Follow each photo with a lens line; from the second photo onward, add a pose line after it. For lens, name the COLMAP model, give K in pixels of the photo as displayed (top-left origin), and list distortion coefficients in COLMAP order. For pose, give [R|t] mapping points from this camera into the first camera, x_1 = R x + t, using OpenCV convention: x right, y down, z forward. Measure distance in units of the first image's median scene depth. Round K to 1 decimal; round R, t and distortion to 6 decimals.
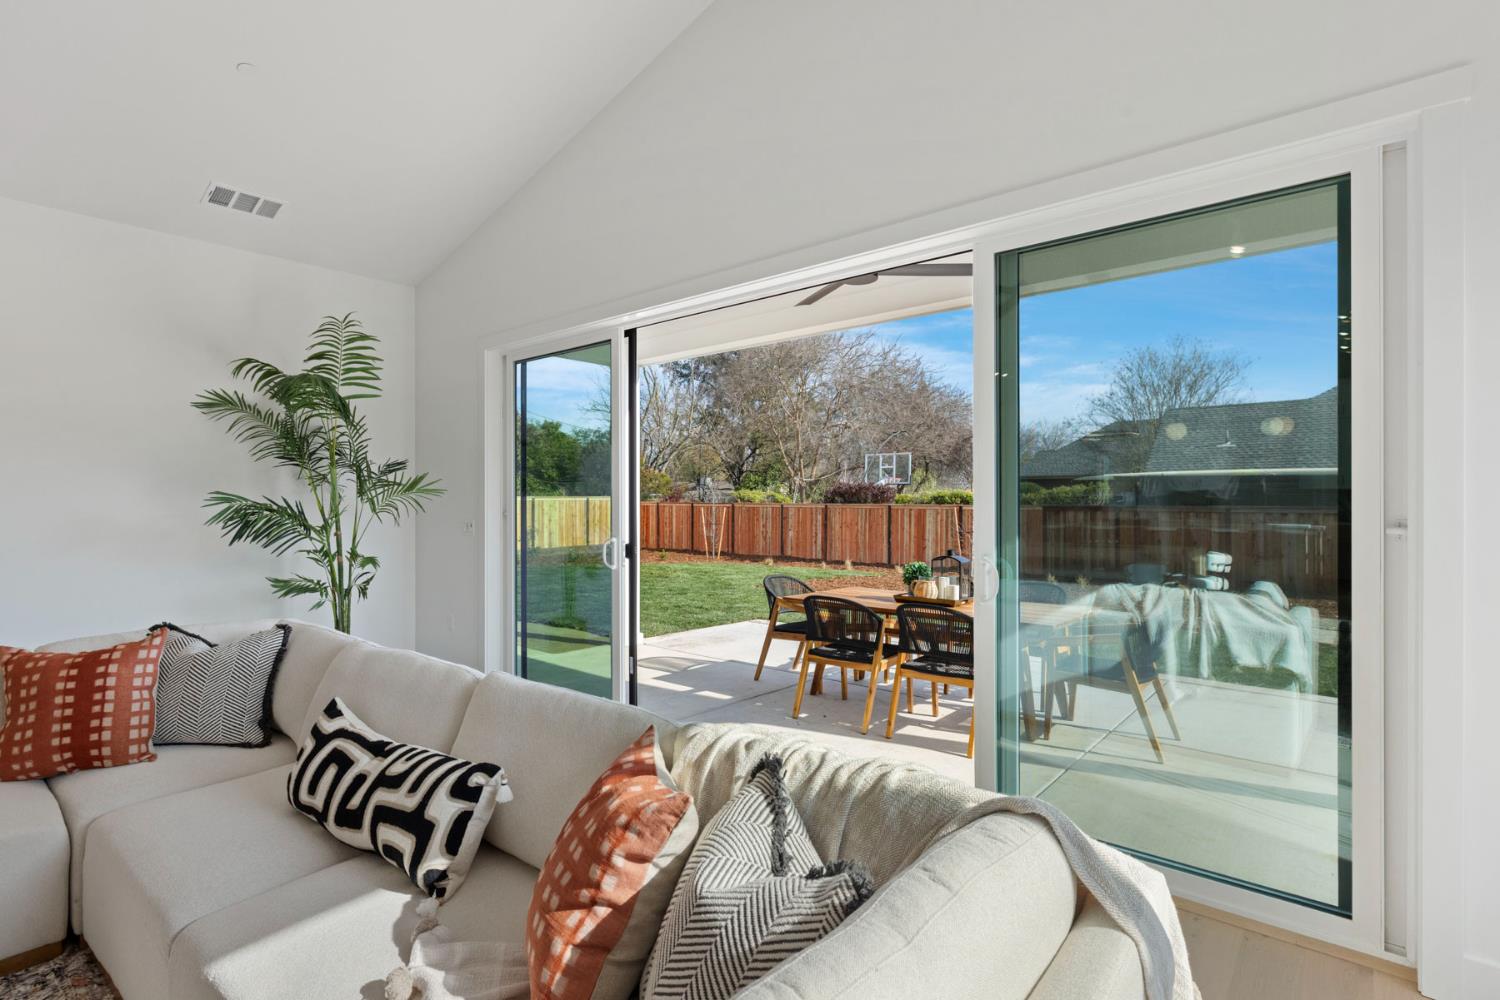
lens RADIAL K [[735.9, 0, 755.9], [0, 735.9, 504.1], [0, 0, 1]] dist [0.004221, 0.000191]
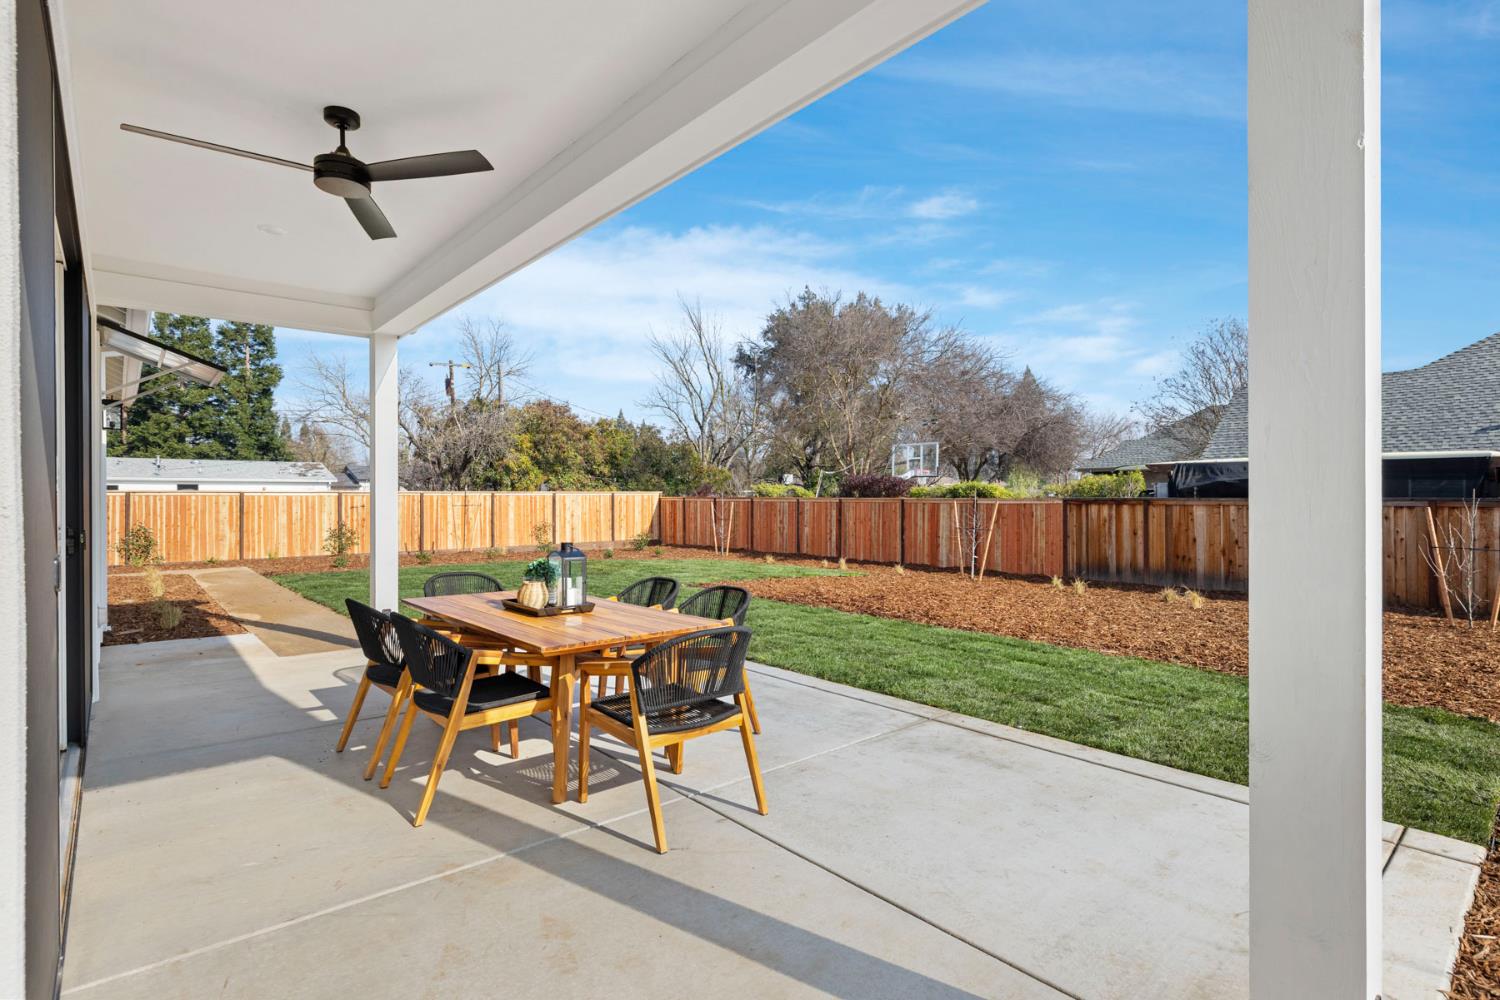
lens RADIAL K [[735.9, 0, 752.6], [0, 735.9, 501.5], [0, 0, 1]] dist [0.004221, 0.000191]
pose [[0.988033, -0.001683, -0.154234, 0.131859], [0.001686, 0.999999, -0.000112, 0.004152], [0.154234, -0.000150, 0.988034, 0.058769]]
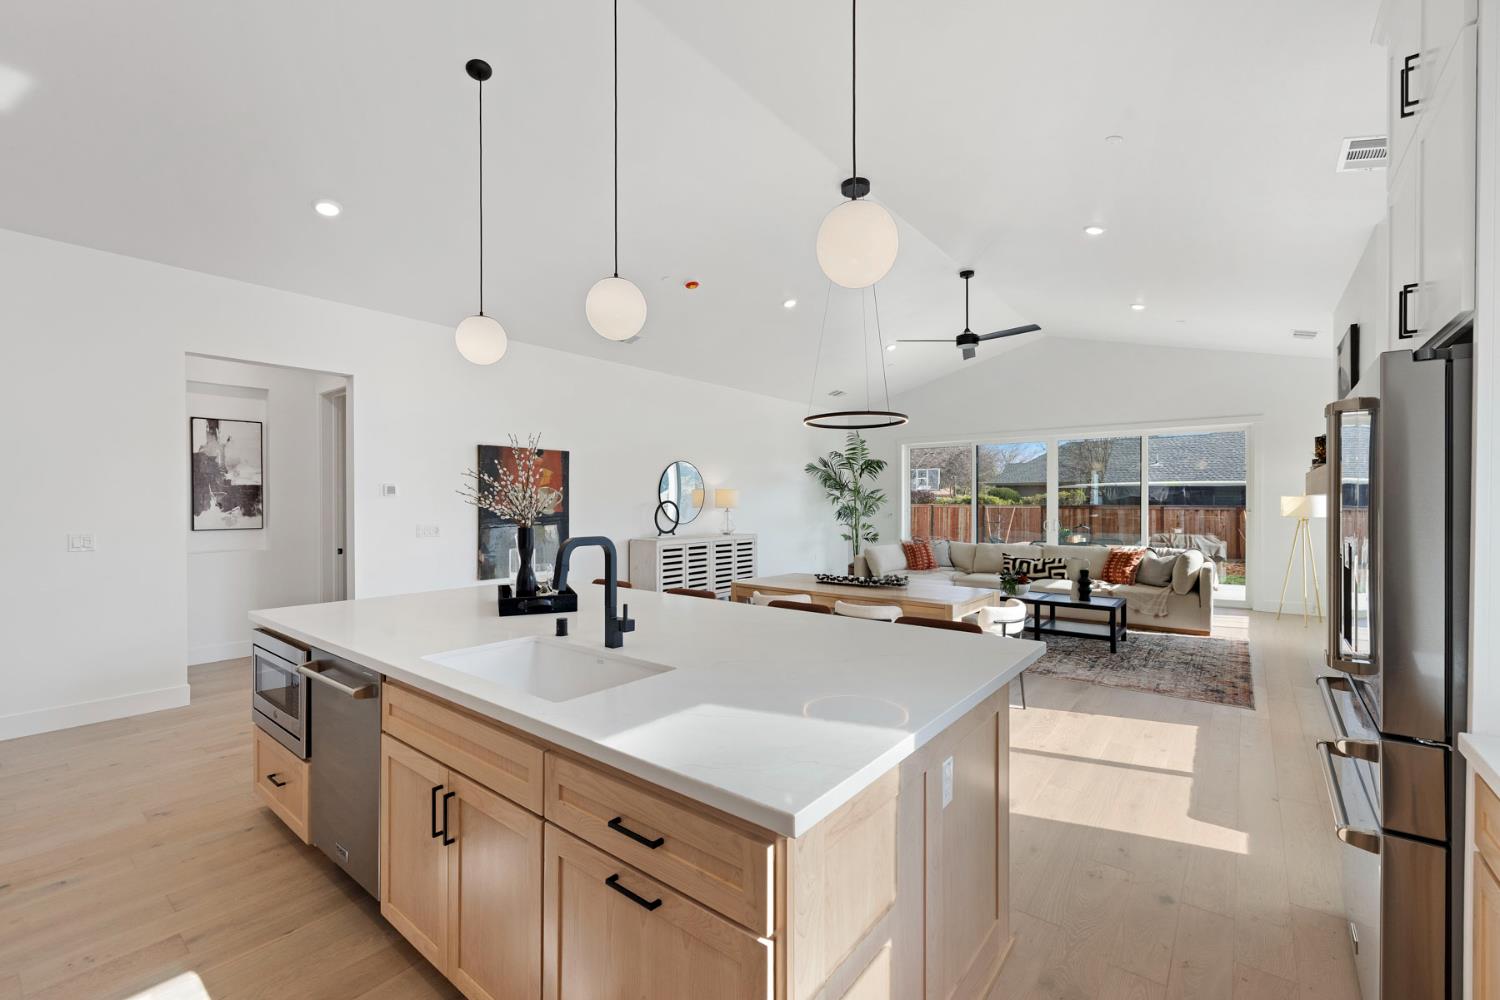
lens RADIAL K [[628.0, 0, 743.4], [0, 628.0, 504.4], [0, 0, 1]] dist [0.001144, 0.000513]
pose [[0.999917, -0.001751, 0.012774, -0.208182], [0.001732, 0.999997, 0.001554, -0.002399], [-0.012776, -0.001532, 0.999917, -0.256829]]
